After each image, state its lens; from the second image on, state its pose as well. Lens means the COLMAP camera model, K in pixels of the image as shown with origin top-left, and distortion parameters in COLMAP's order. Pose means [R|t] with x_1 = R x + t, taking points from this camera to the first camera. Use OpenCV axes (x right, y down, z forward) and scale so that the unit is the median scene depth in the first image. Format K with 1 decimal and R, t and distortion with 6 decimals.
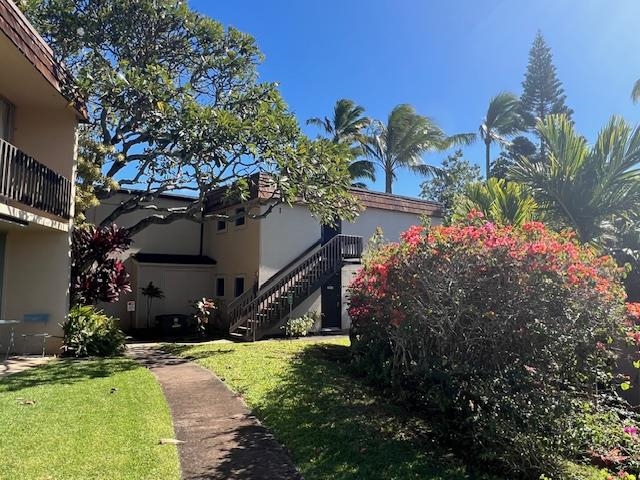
lens RADIAL K [[486.2, 0, 320.0], [0, 486.2, 240.0], [0, 0, 1]] dist [0.003145, -0.004944]
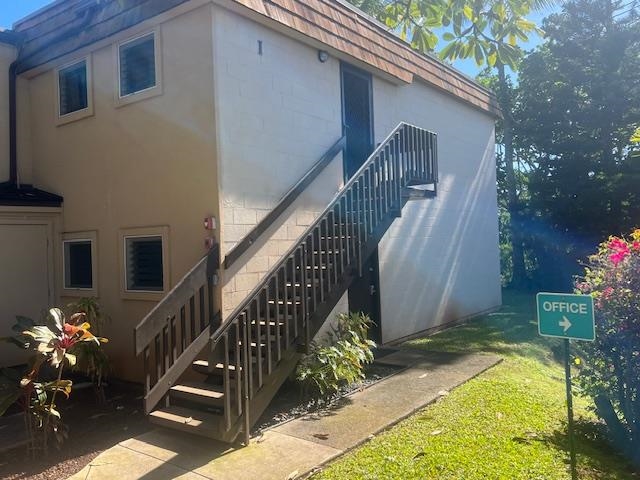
lens RADIAL K [[547.4, 0, 320.0], [0, 547.4, 240.0], [0, 0, 1]] dist [0.028762, -0.003453]
pose [[0.954160, -0.037547, 0.296931, -0.162230], [0.015927, 0.997064, 0.074898, 0.051219], [-0.298872, -0.066735, 0.951957, 0.574859]]
